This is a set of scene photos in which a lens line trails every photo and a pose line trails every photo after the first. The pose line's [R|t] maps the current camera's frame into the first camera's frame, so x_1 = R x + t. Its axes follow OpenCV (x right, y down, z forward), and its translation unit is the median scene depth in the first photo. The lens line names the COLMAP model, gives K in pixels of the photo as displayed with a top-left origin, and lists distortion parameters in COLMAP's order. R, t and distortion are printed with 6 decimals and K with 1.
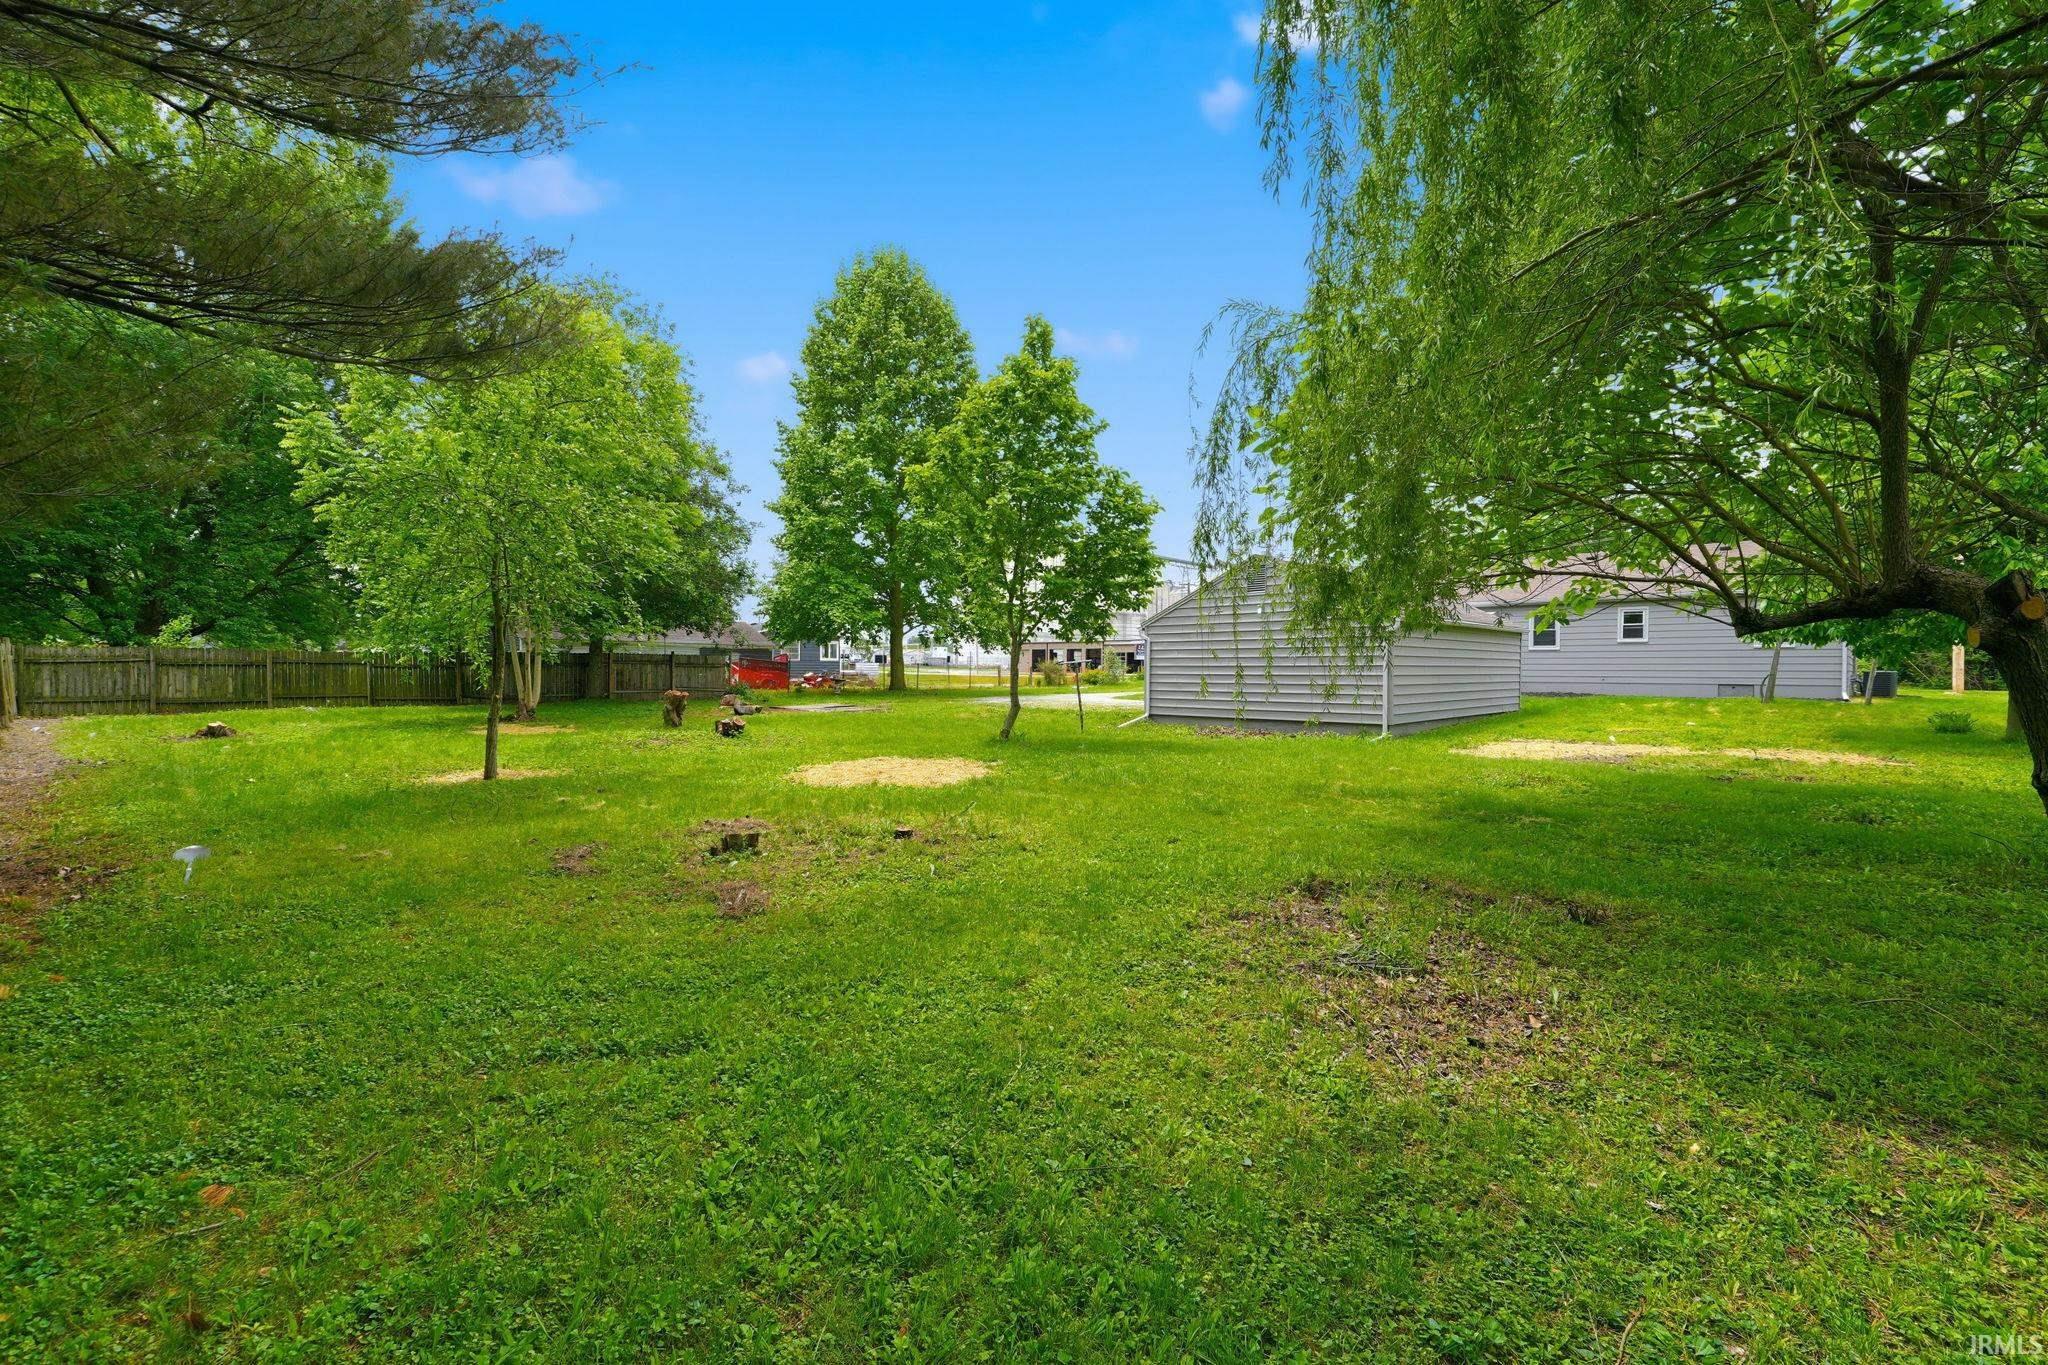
lens RADIAL K [[869.0, 0, 1020.7], [0, 869.0, 661.2], [0, 0, 1]] dist [-0.003181, 0.000108]
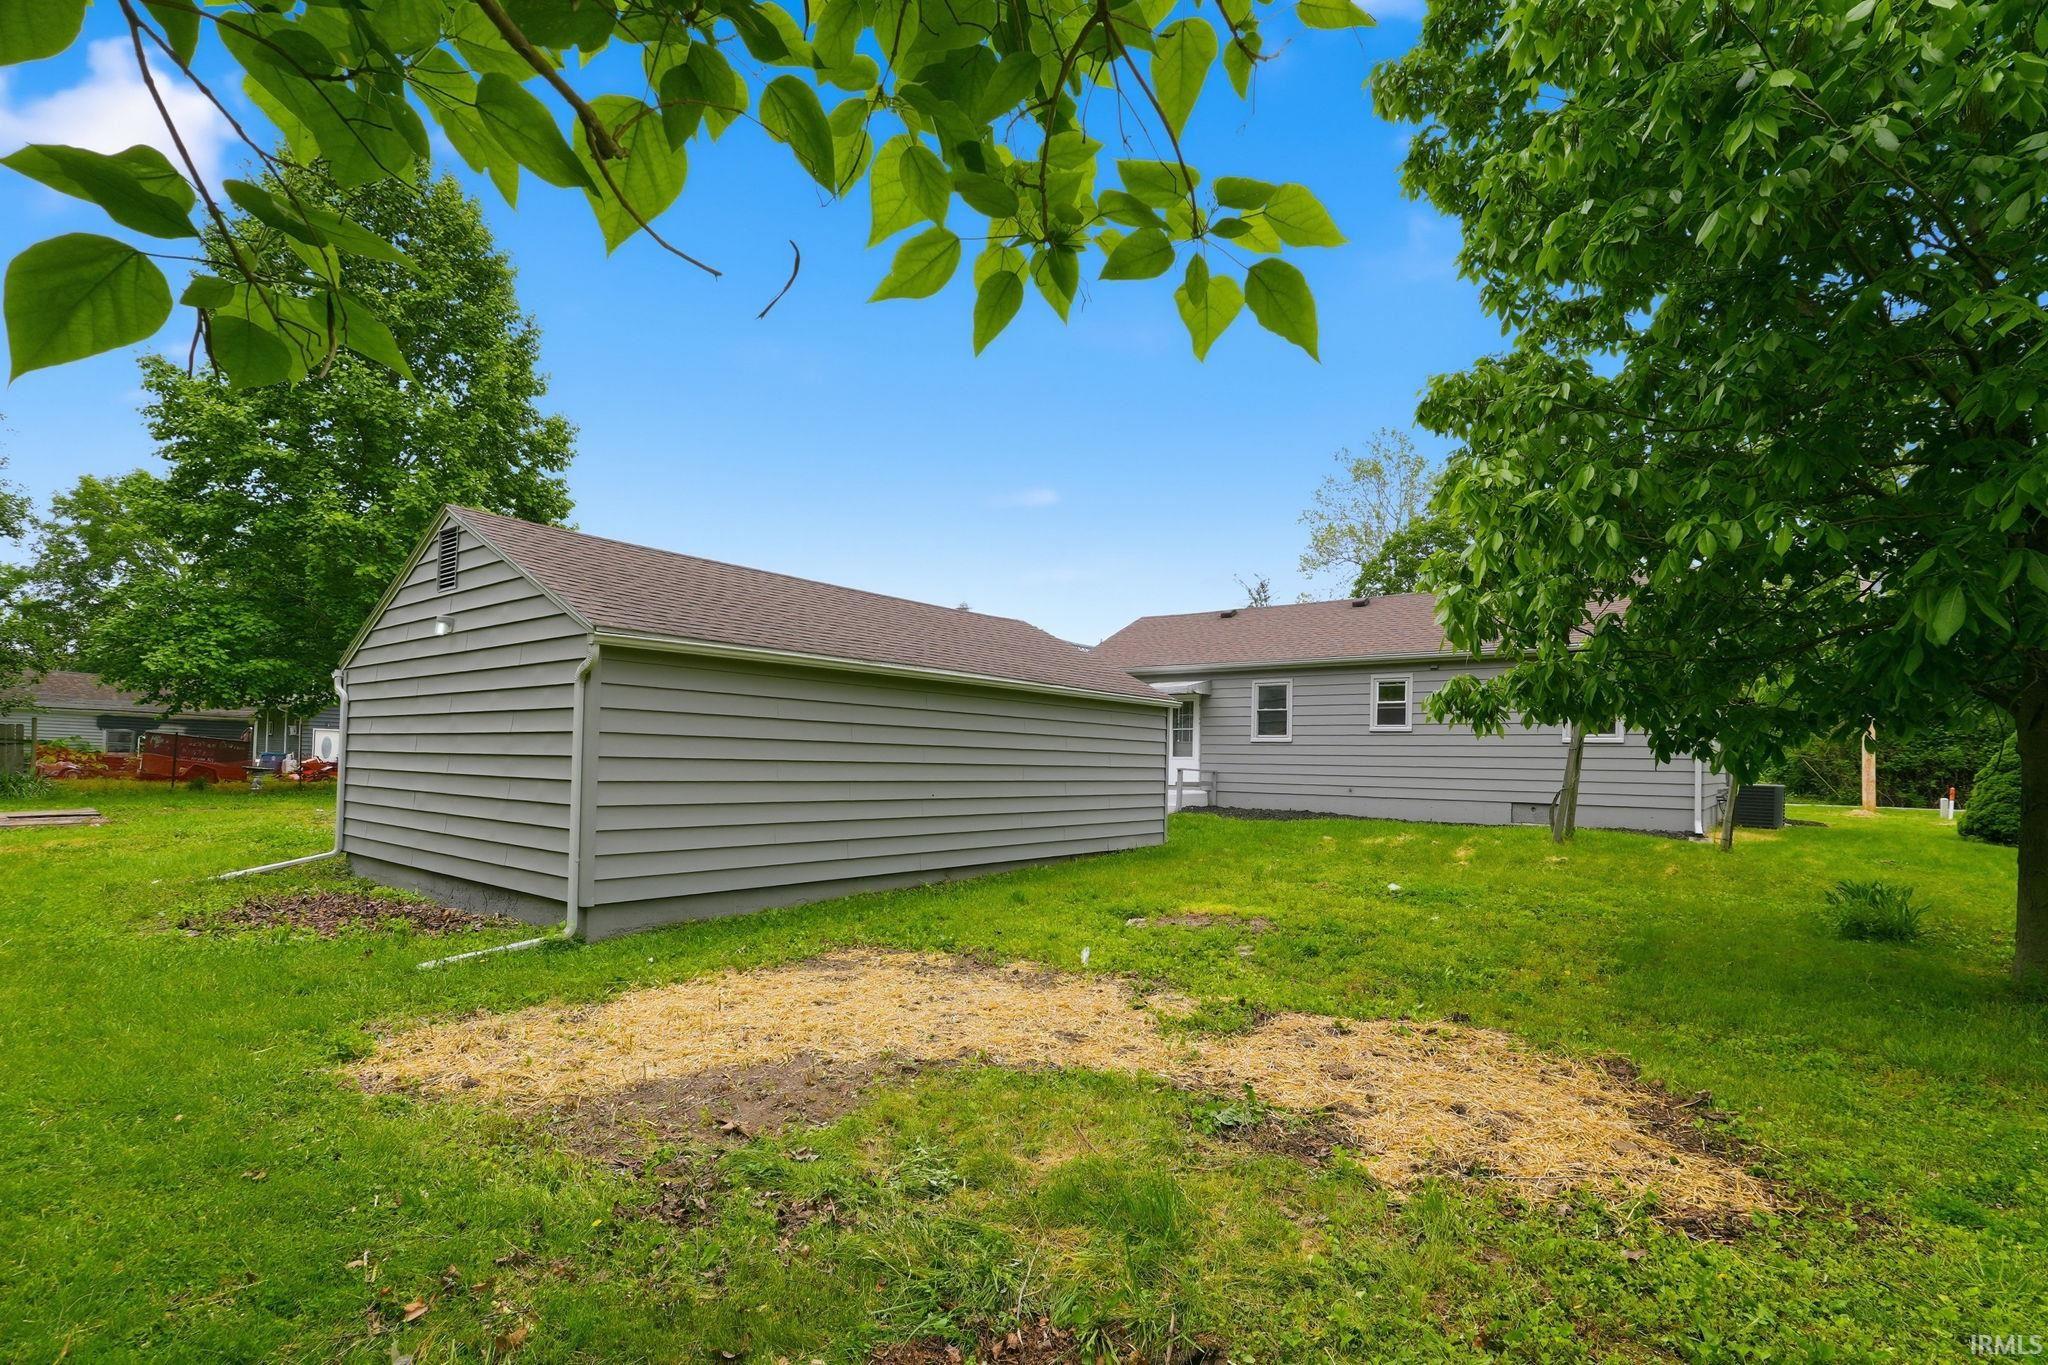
lens RADIAL K [[949.1, 0, 1024.0], [0, 949.1, 682.5], [0, 0, 1]] dist [-0.002776, -0.000189]
pose [[0.994610, 0.026569, 0.100229, 0.374981], [-0.018945, 0.996907, -0.076269, 0.000258], [-0.101946, 0.073959, 0.992037, 0.352037]]
